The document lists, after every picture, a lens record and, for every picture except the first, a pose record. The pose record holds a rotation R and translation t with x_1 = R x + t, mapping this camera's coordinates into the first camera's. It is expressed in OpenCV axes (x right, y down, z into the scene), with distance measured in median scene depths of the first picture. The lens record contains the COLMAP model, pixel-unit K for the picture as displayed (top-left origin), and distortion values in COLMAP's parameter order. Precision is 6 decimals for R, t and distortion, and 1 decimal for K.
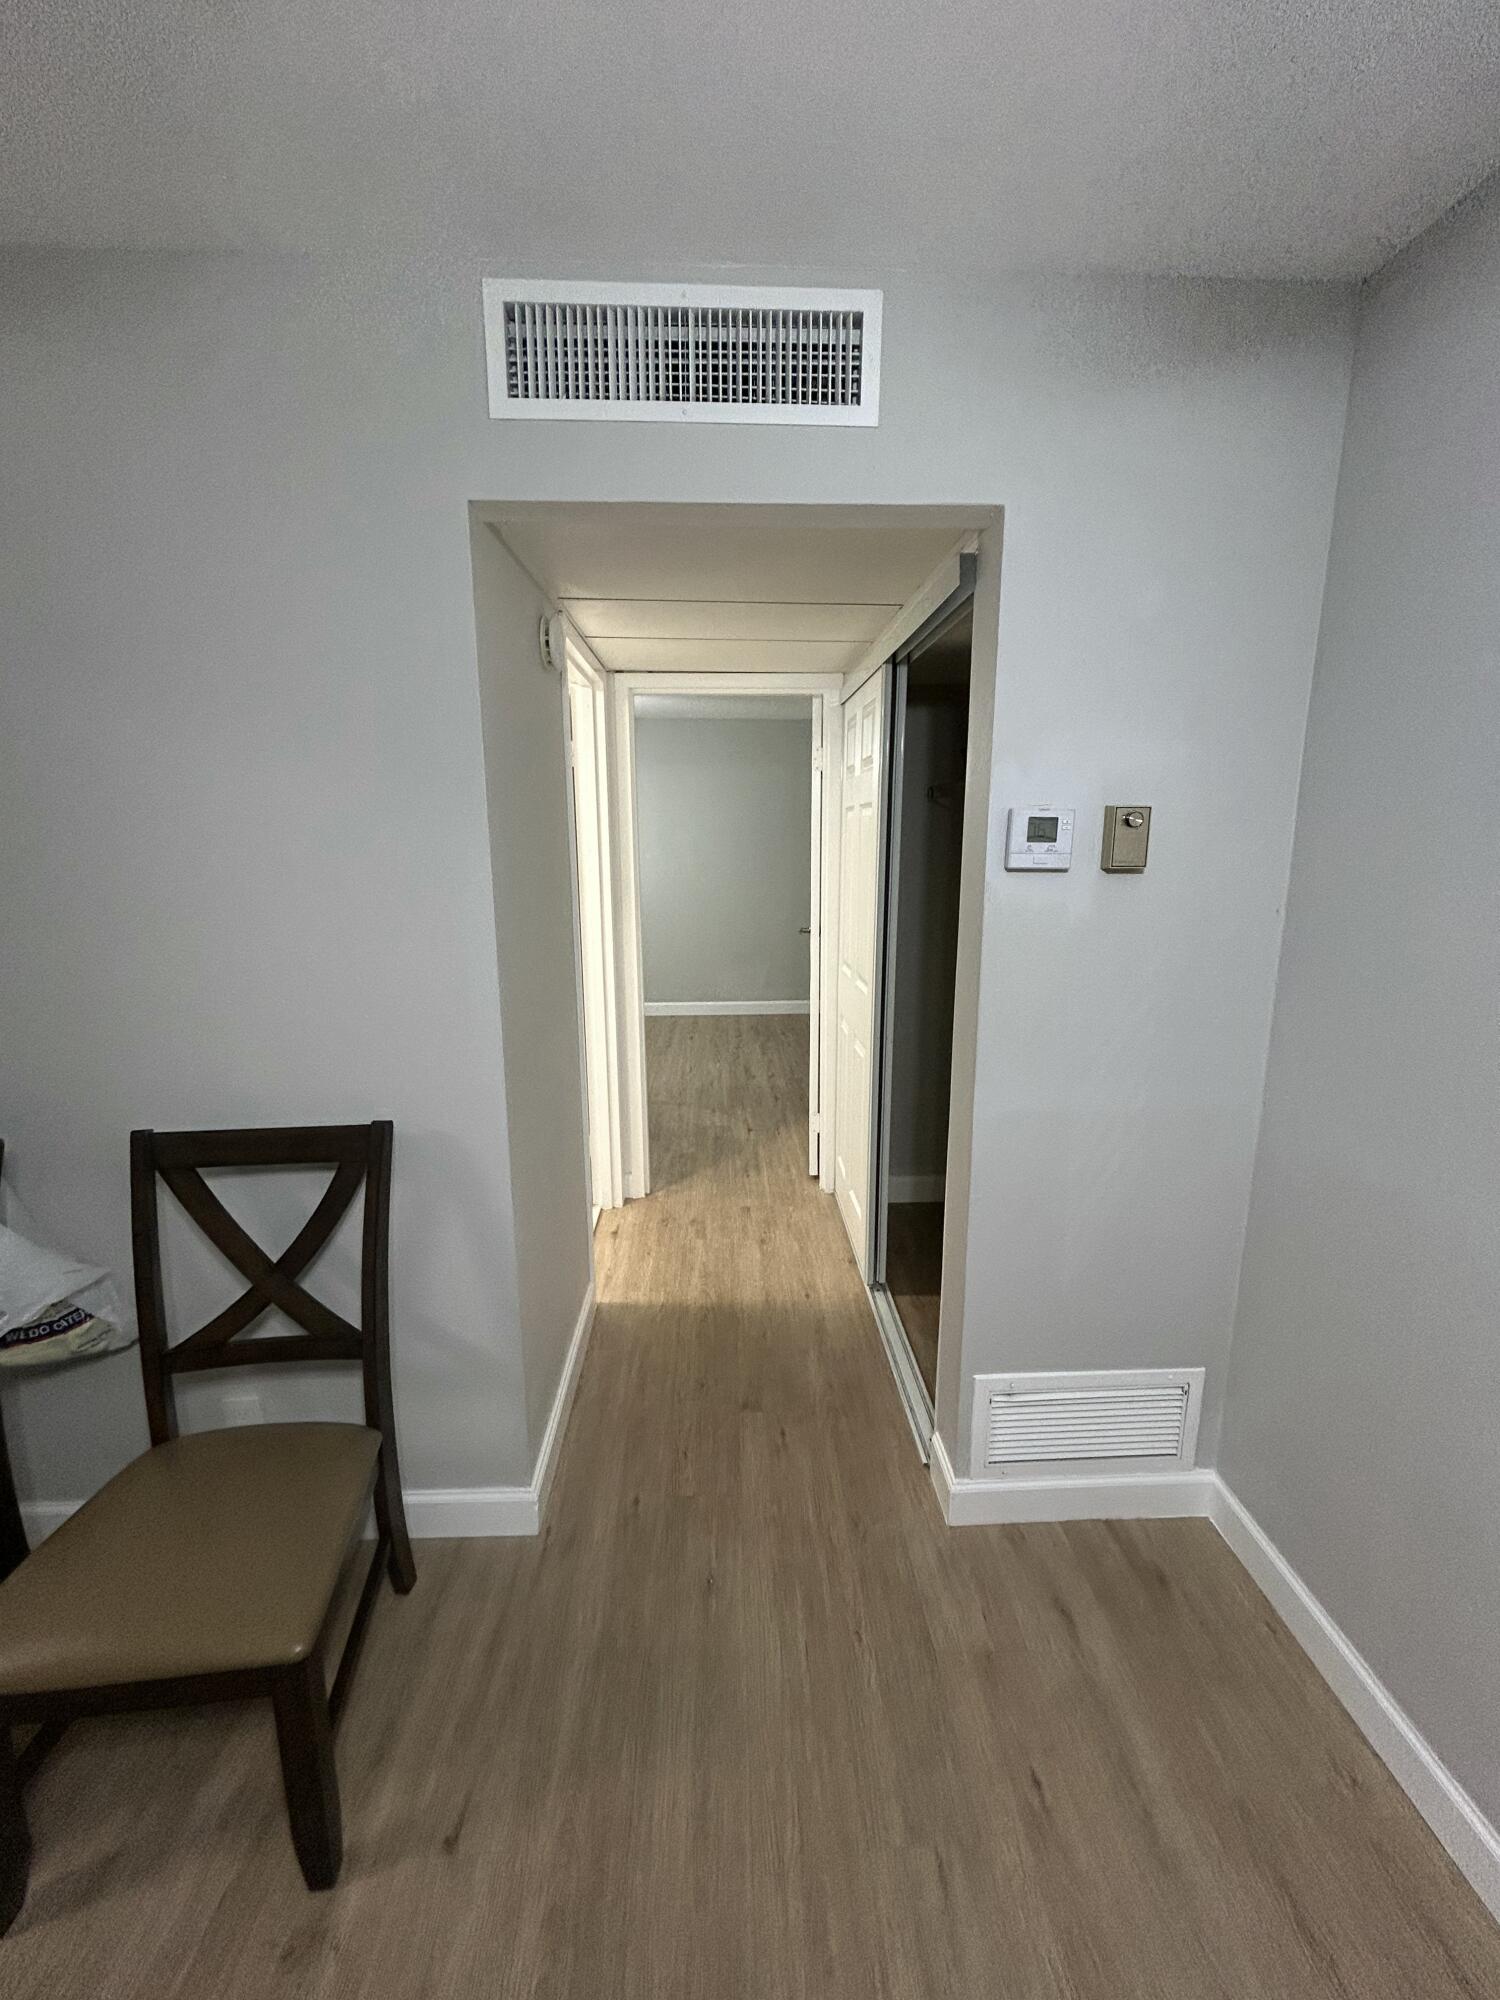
lens RADIAL K [[803.7, 0, 750.0], [0, 803.7, 1000.0], [0, 0, 1]] dist [0.007130, 0.000511]
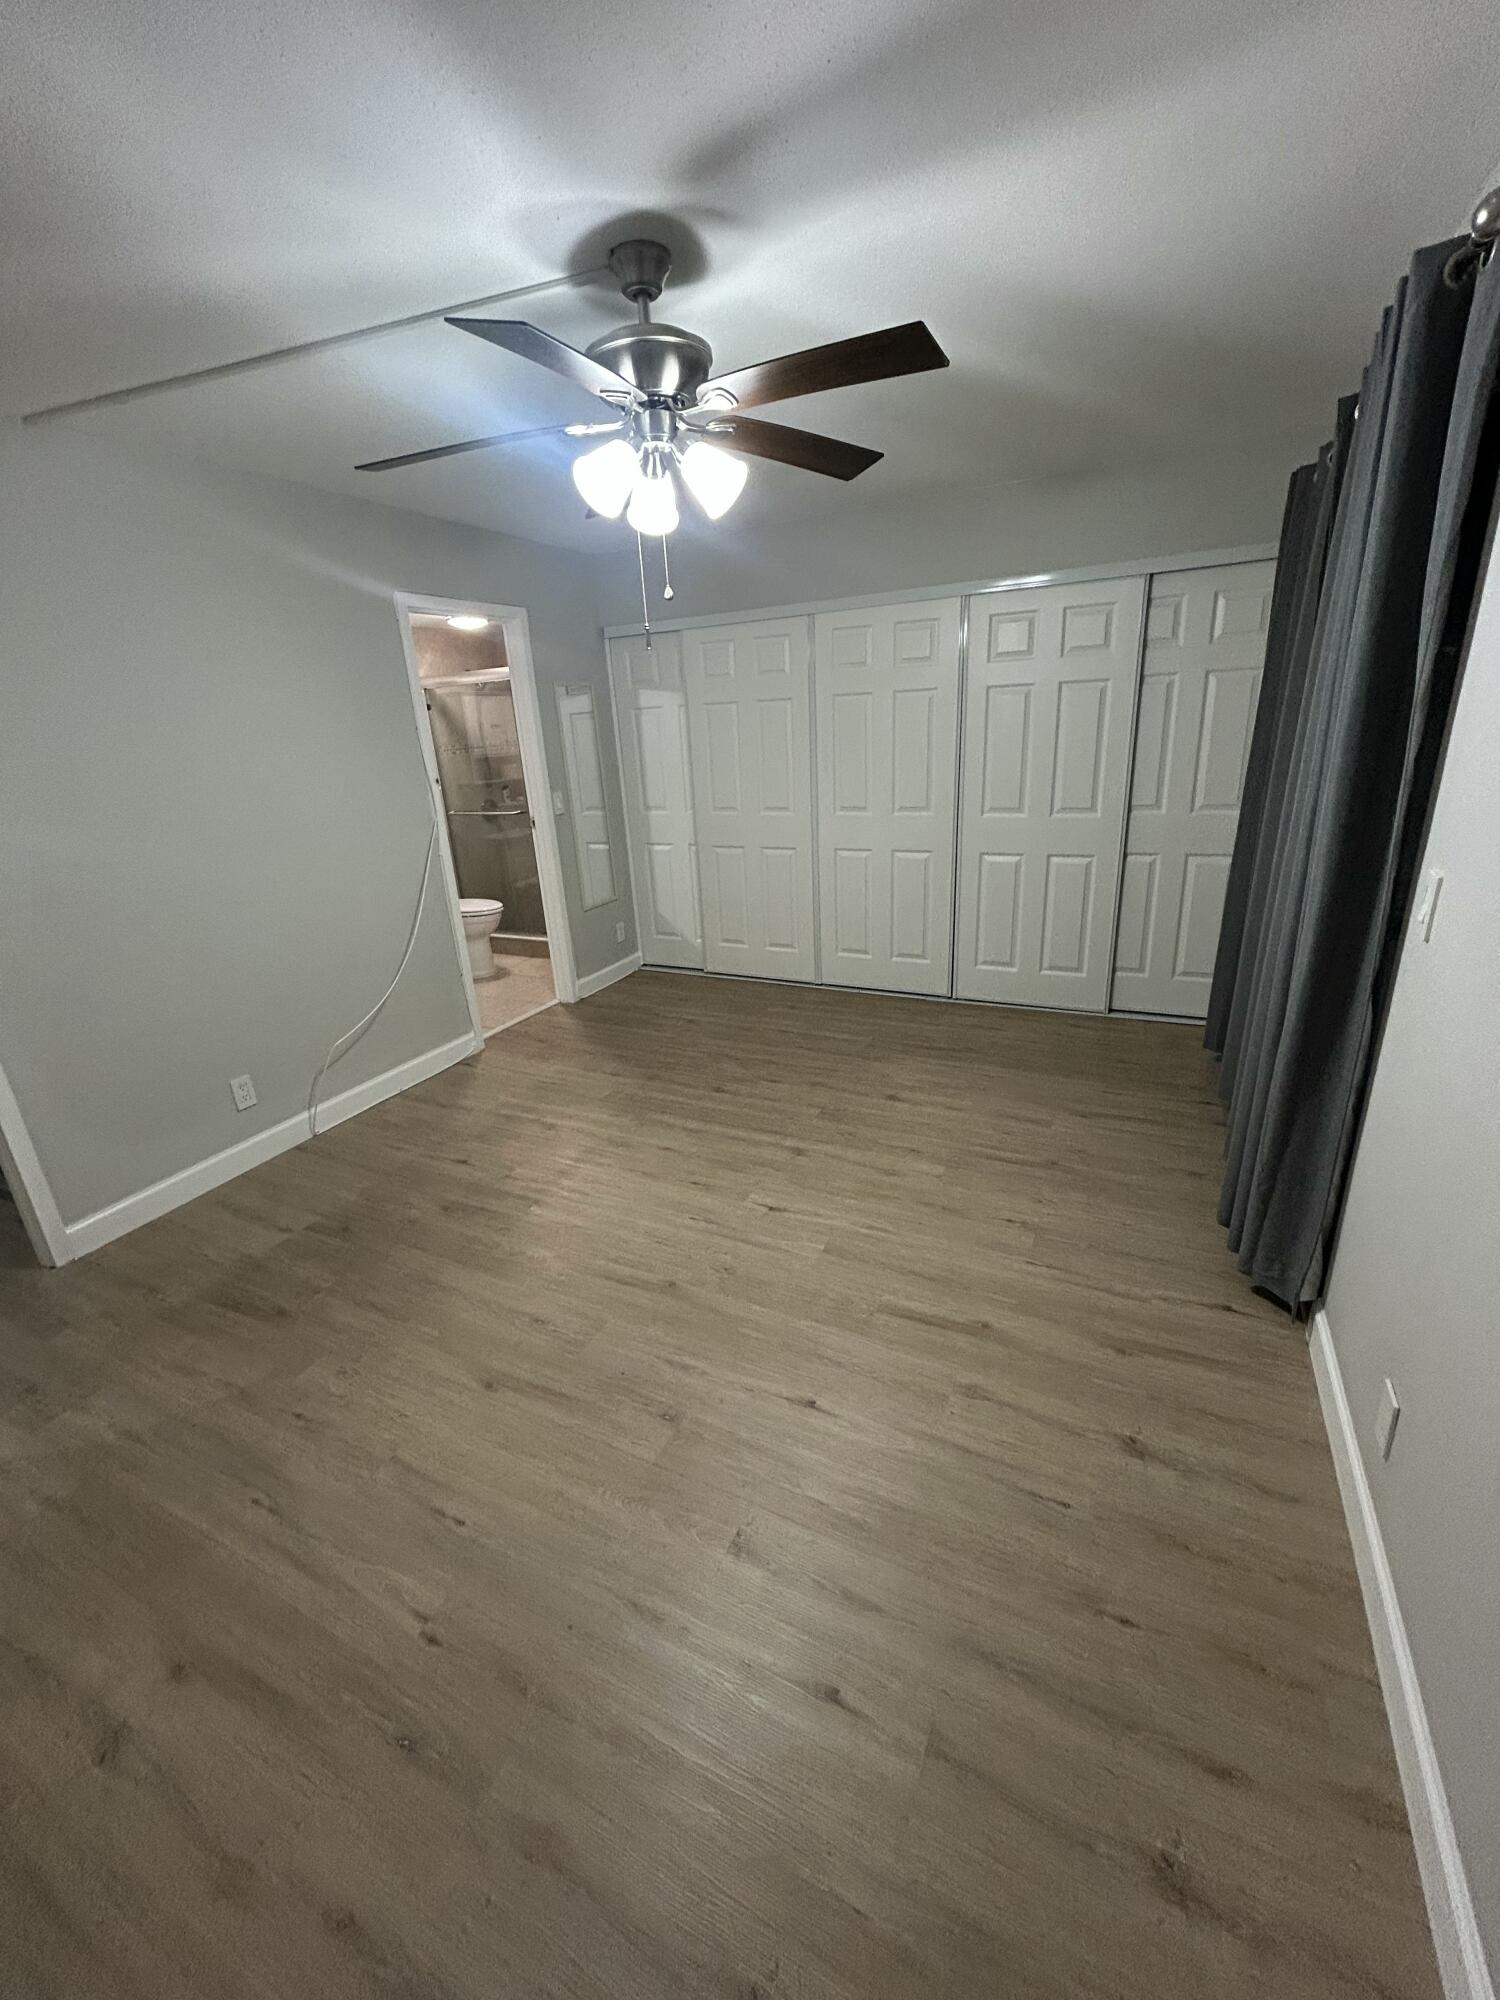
lens RADIAL K [[803.7, 0, 750.0], [0, 803.7, 1000.0], [0, 0, 1]] dist [0.007130, 0.000511]
pose [[-0.479123, 0.316580, -0.818668, 0.067923], [-0.119543, 0.900466, 0.418174, -0.260789], [0.869569, 0.298224, -0.393589, 1.248852]]
